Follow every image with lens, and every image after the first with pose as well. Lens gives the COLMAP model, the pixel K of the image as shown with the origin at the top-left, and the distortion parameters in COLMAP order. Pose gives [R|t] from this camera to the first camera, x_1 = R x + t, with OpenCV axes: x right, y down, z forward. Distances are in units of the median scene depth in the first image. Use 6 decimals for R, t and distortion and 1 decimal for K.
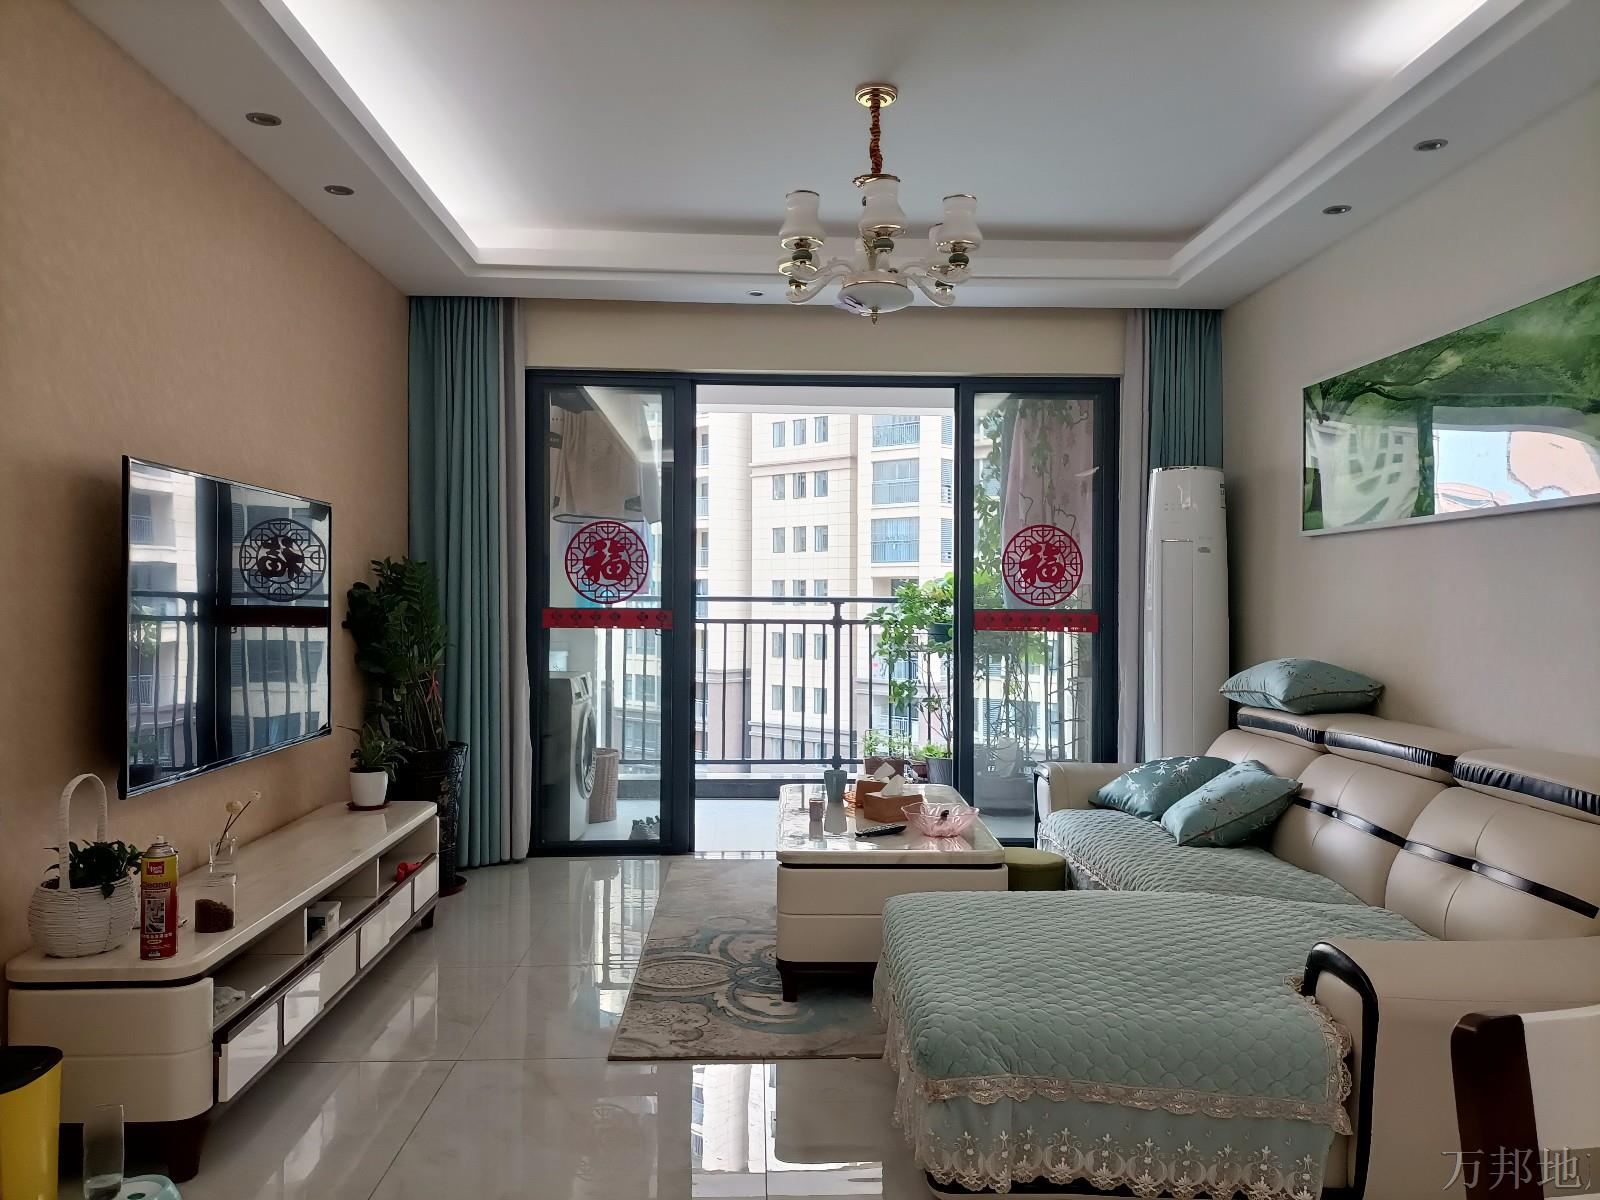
lens RADIAL K [[1217.0, 0, 812.0], [0, 1217.0, 595.4], [0, 0, 1]] dist [0.039805, -0.033474]
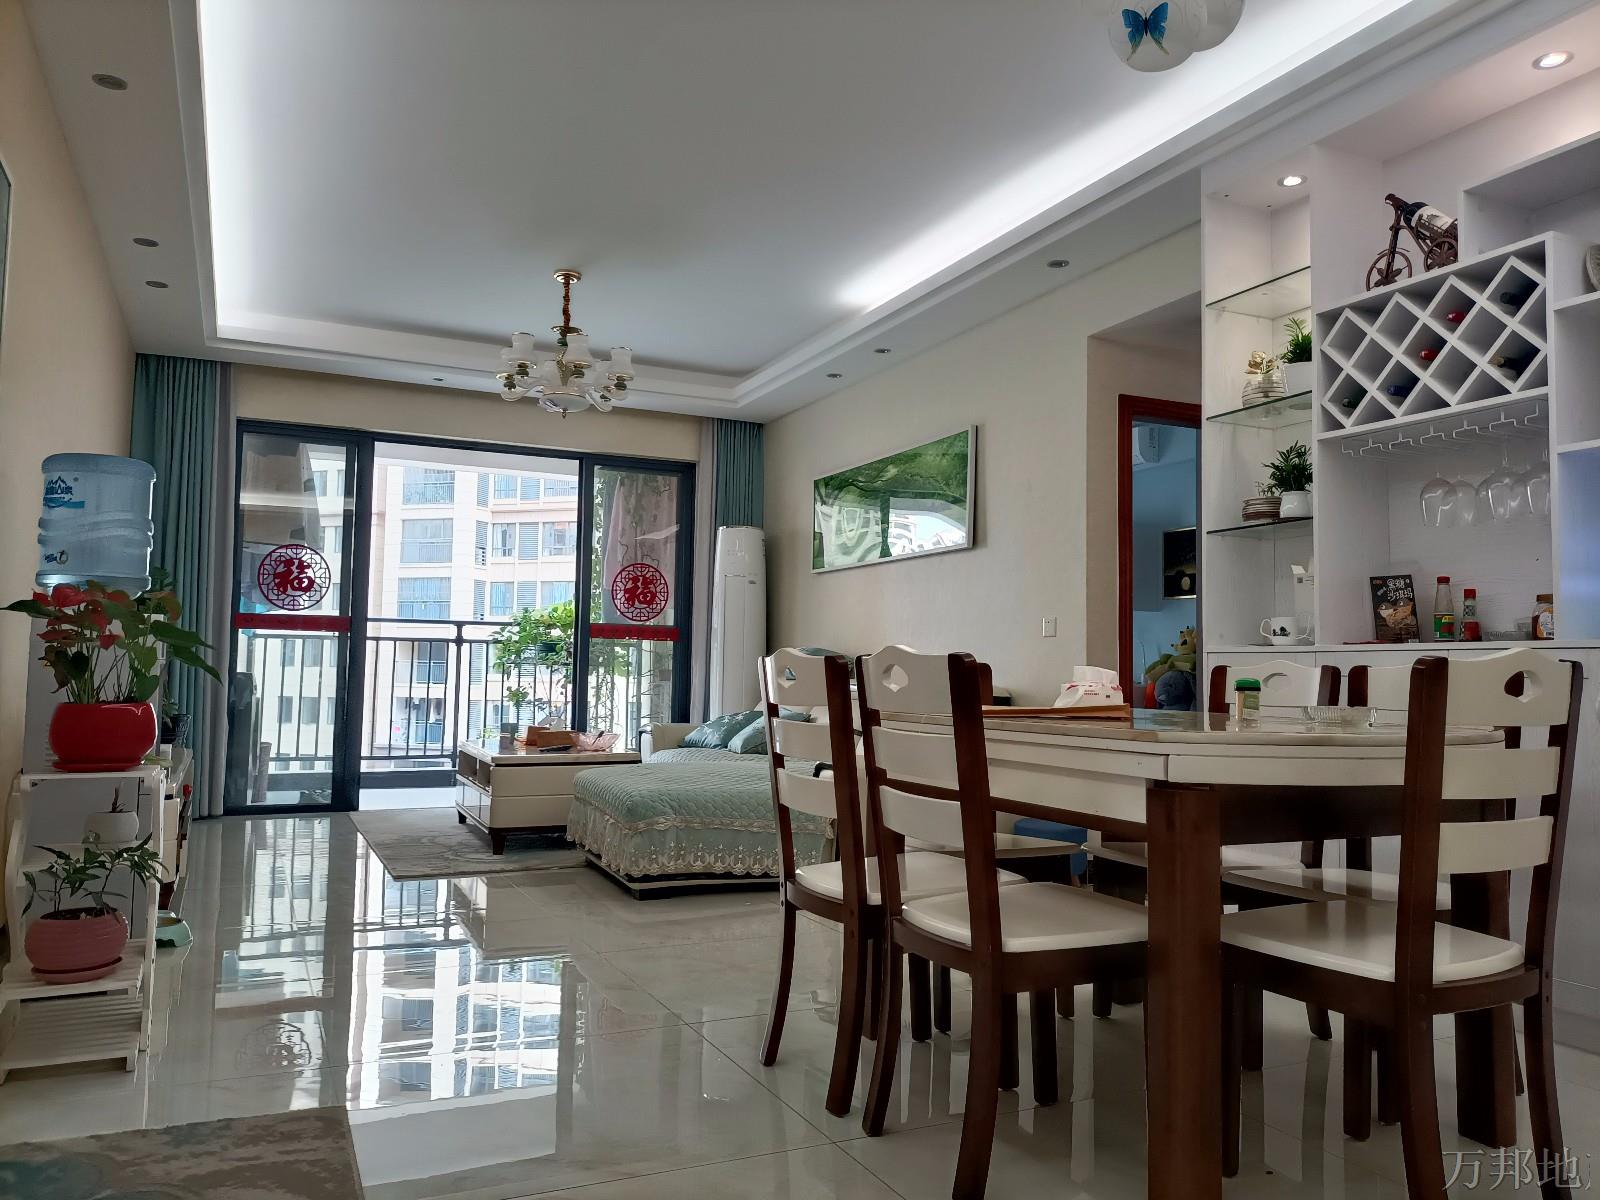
lens RADIAL K [[1217.0, 0, 802.6], [0, 1217.0, 598.7], [0, 0, 1]] dist [0.039805, -0.033474]
pose [[0.929062, 0.035005, 0.368265, -0.154284], [-0.015150, 0.998278, -0.056669, 0.060473], [-0.369614, 0.047070, 0.927992, -0.369314]]
